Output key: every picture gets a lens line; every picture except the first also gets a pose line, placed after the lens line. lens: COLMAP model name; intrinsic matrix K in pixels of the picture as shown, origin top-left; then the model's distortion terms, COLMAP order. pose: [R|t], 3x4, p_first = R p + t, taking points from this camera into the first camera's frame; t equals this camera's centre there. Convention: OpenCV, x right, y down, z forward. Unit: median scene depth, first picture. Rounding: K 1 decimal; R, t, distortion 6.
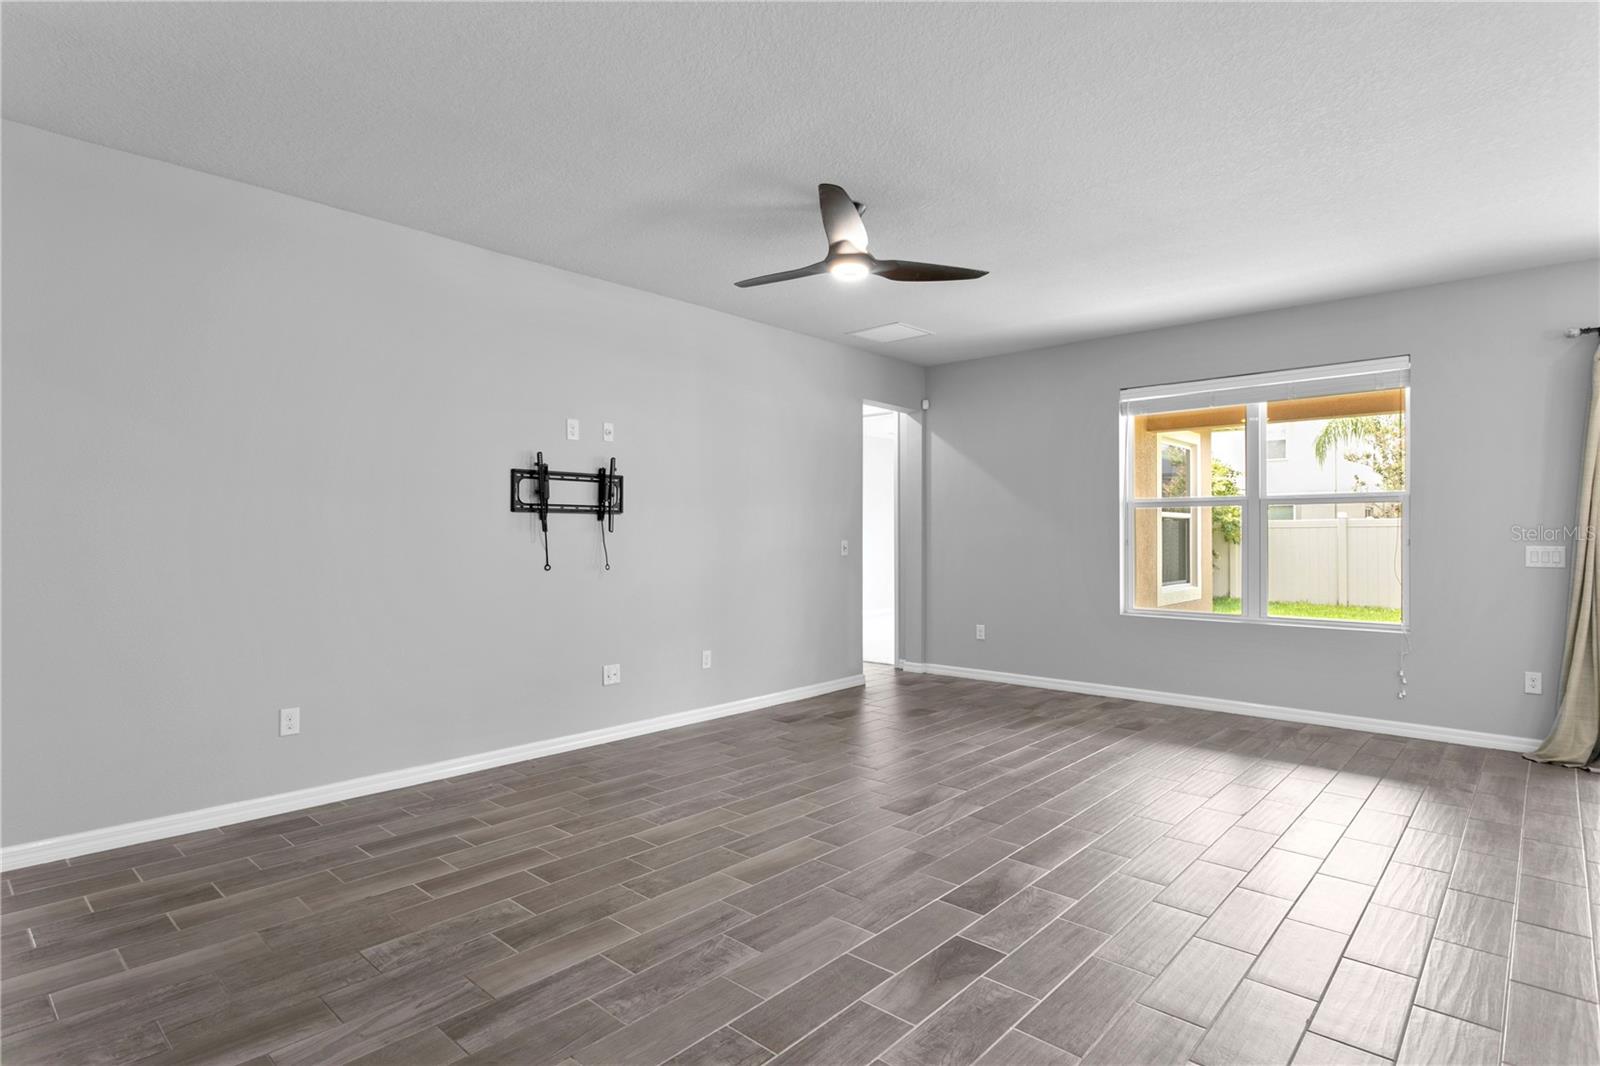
lens RADIAL K [[826.4, 0, 778.9], [0, 826.4, 531.7], [0, 0, 1]] dist [0.000200, 0.000597]
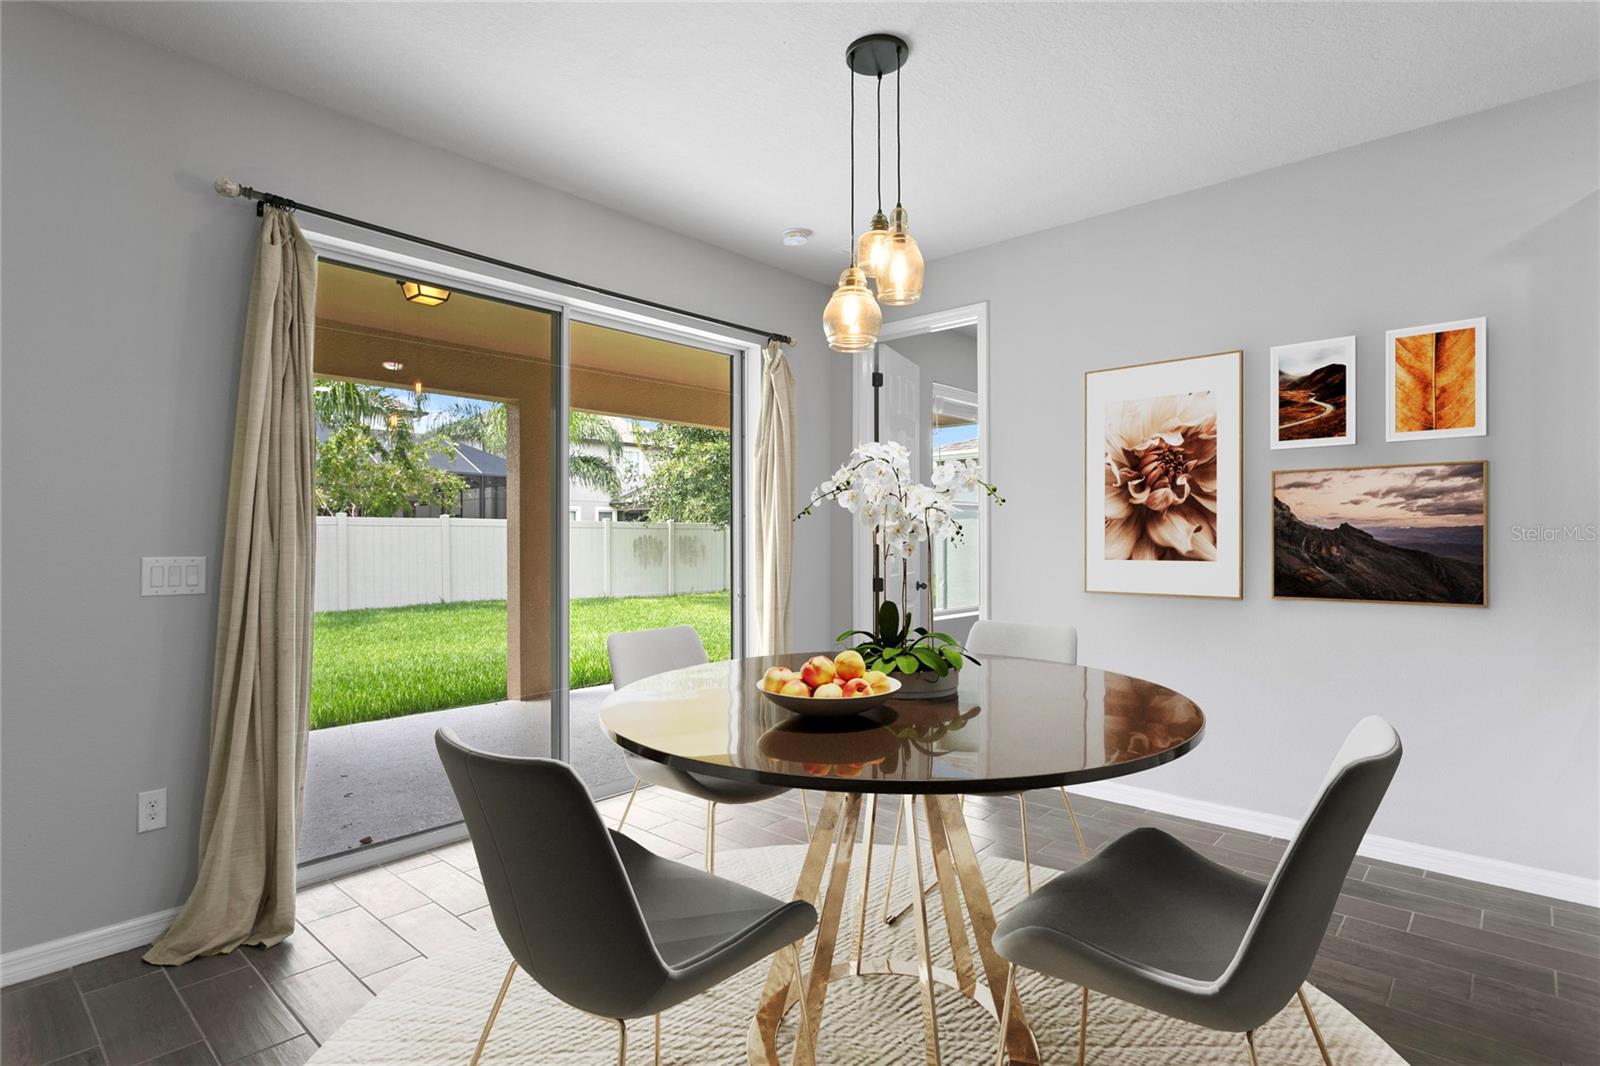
lens RADIAL K [[798.4, 0, 772.3], [0, 798.4, 530.7], [0, 0, 1]] dist [-0.001143, -0.000083]
pose [[0.000883, 0.006849, 0.999976, 0.399993], [-0.006461, 0.999956, -0.006843, 0.001080], [-0.999979, -0.006455, 0.000927, 0.611111]]
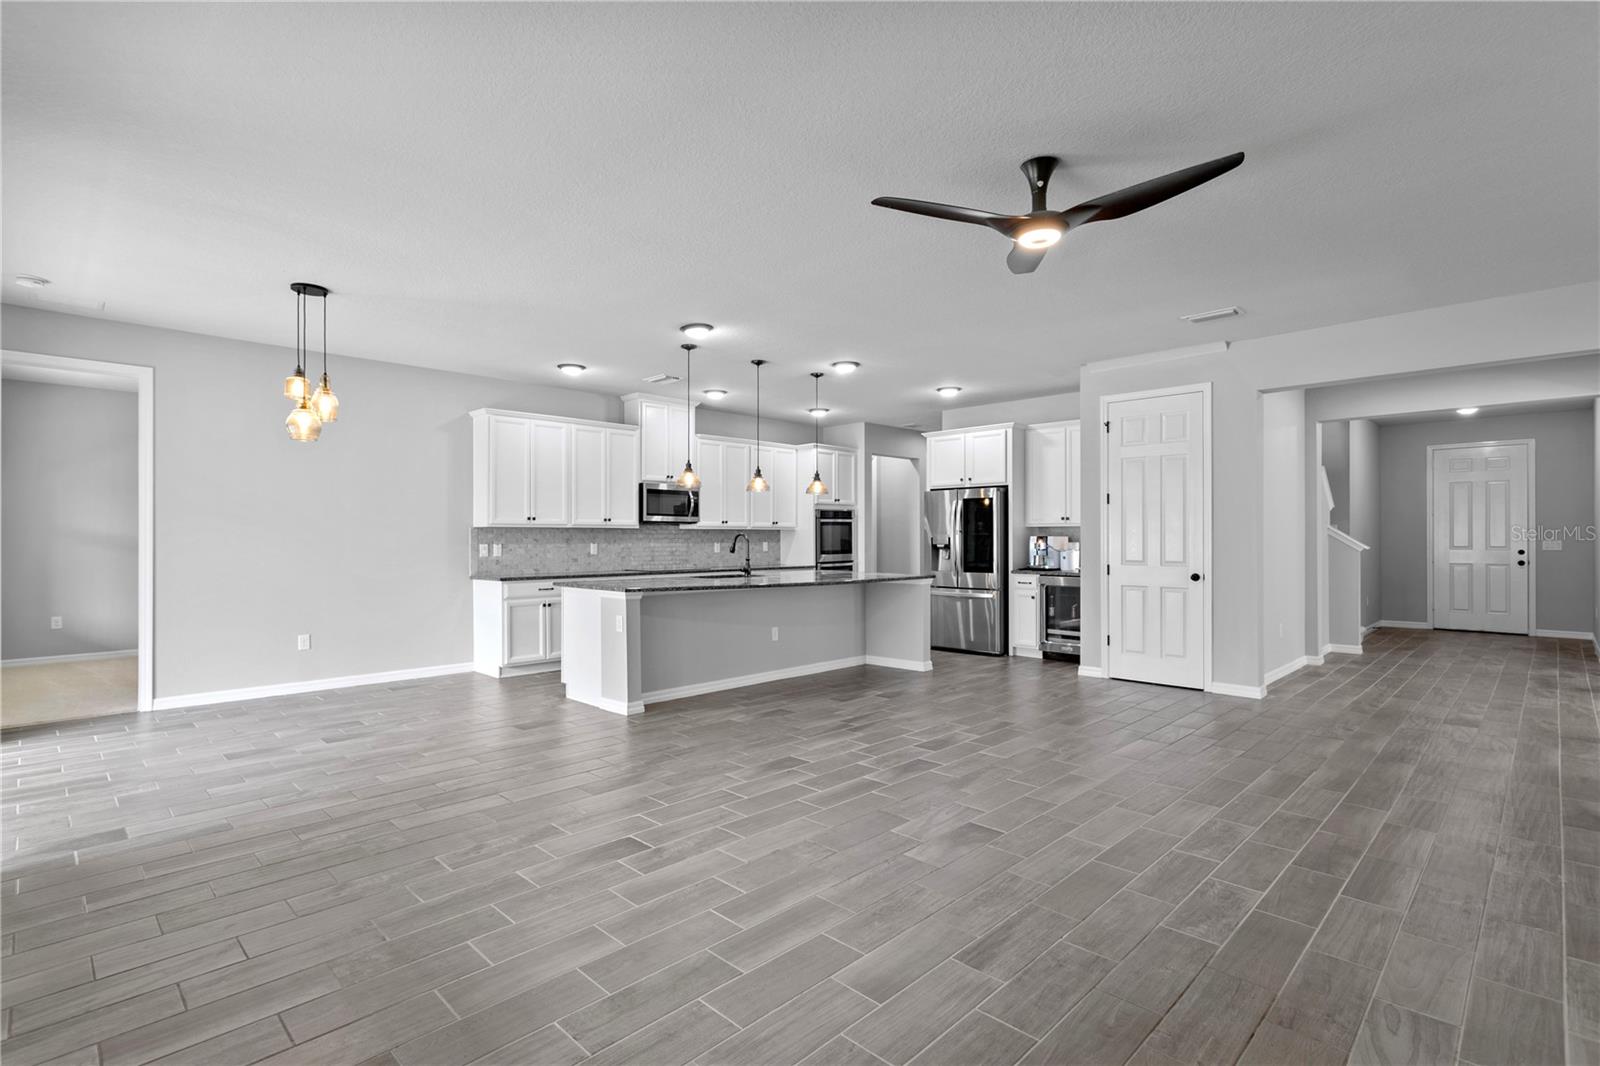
lens RADIAL K [[761.6, 0, 781.1], [0, 761.6, 536.1], [0, 0, 1]] dist [0.004337, 0.001454]
pose [[-0.999174, 0.001486, 0.040614, 0.274485], [0.001059, 0.999944, -0.010539, 0.010356], [-0.040627, -0.010487, -0.999119, 1.528027]]
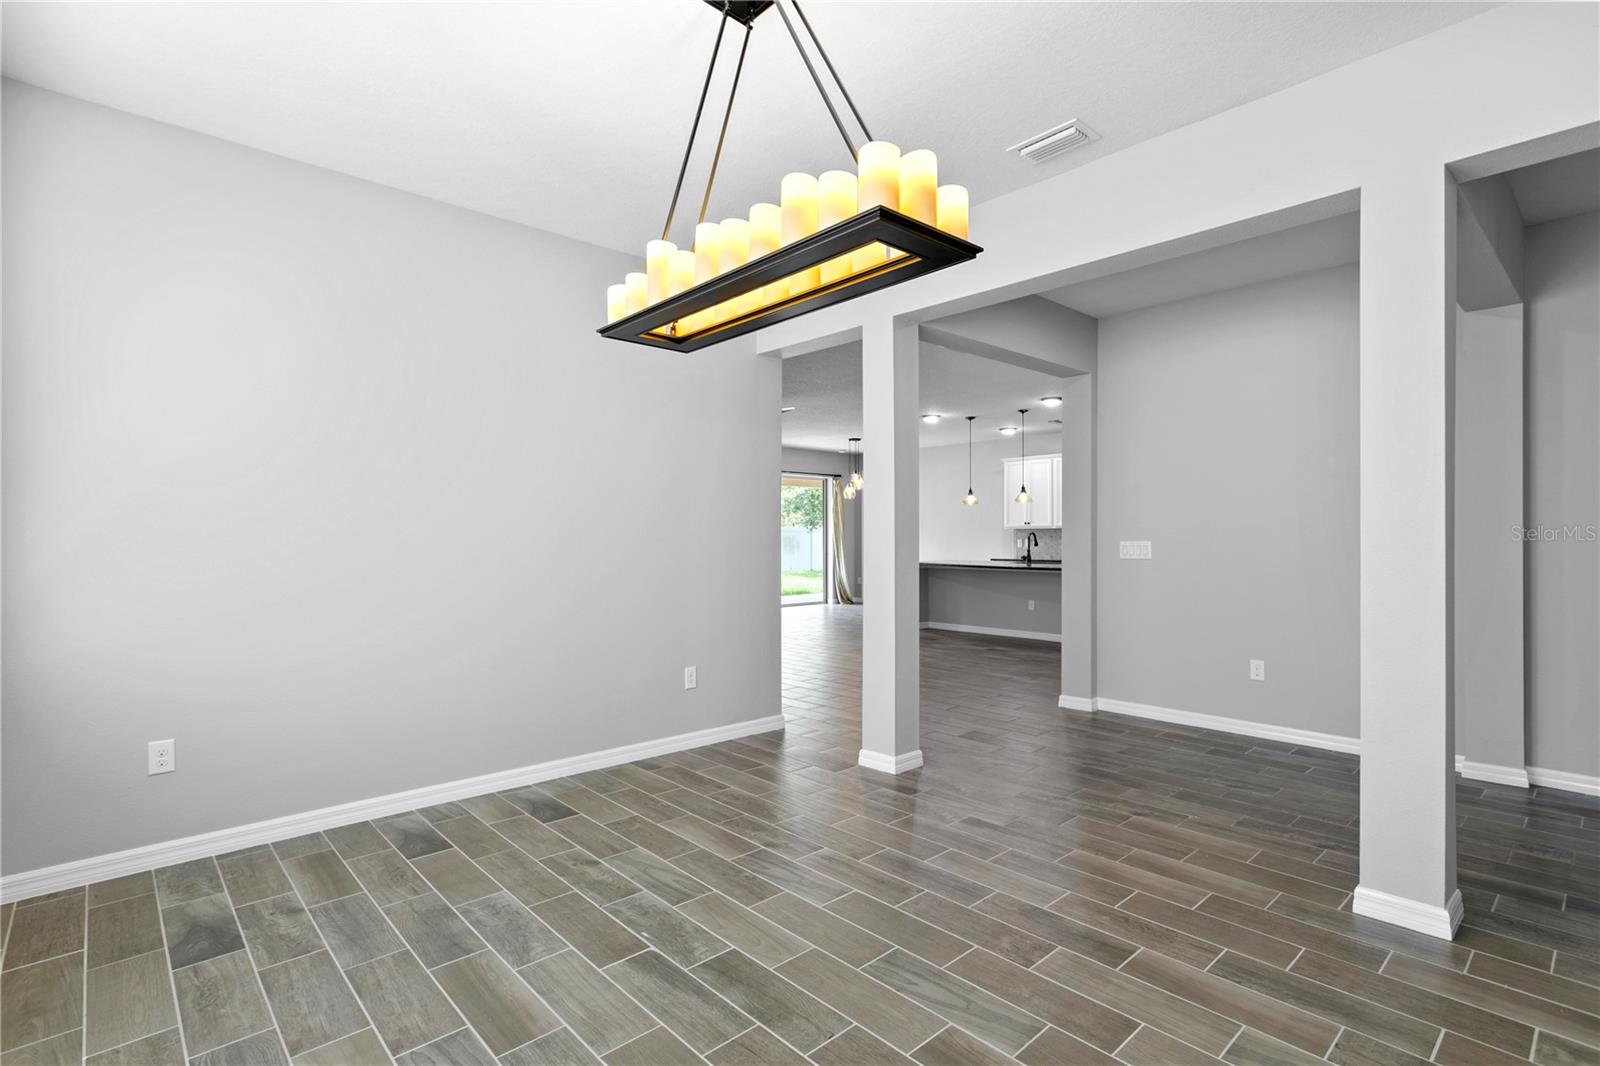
lens RADIAL K [[761.6, 0, 781.1], [0, 761.6, 536.1], [0, 0, 1]] dist [0.004337, 0.001454]
pose [[0.089782, -0.000149, 0.995961, -1.693797], [-0.005765, 0.999983, 0.000670, 0.001732], [-0.995945, -0.005802, 0.089780, 0.556951]]
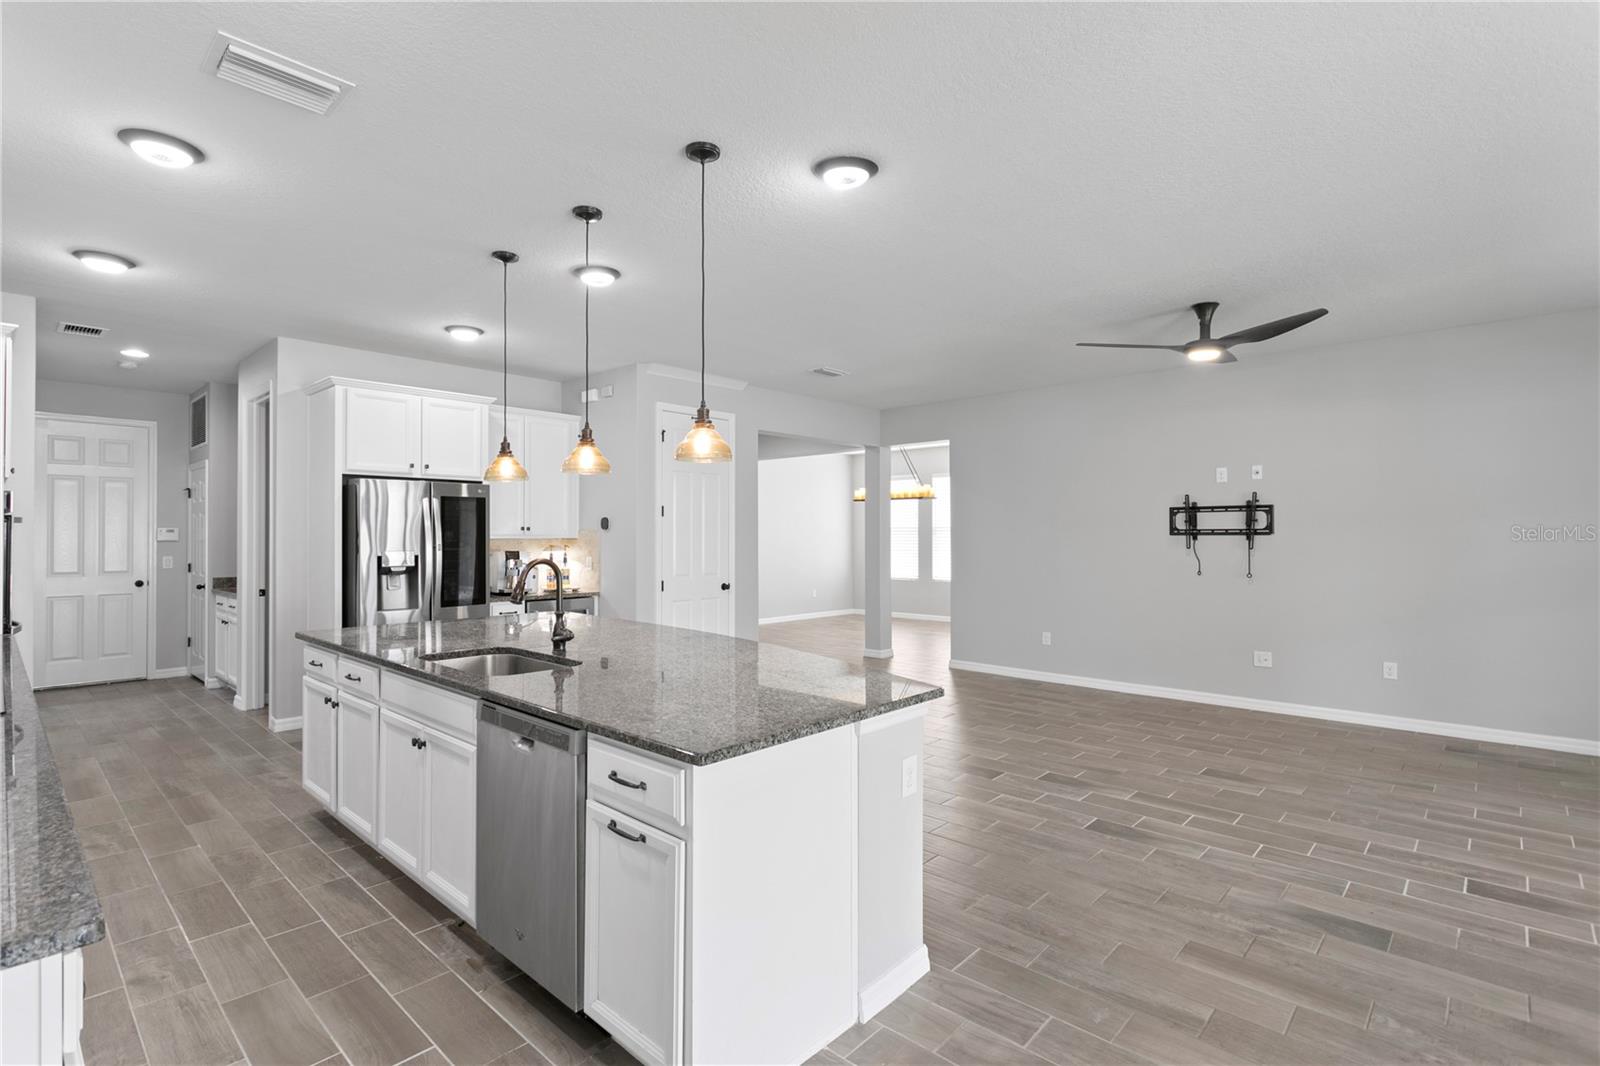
lens RADIAL K [[756.5, 0, 781.2], [0, 756.5, 529.5], [0, 0, 1]] dist [0.005567, 0.001895]
pose [[-0.008967, -0.008204, -0.999926, 1.080738], [0.008501, 0.999930, -0.008280, -0.028928], [0.999924, -0.008575, -0.008896, 0.284429]]
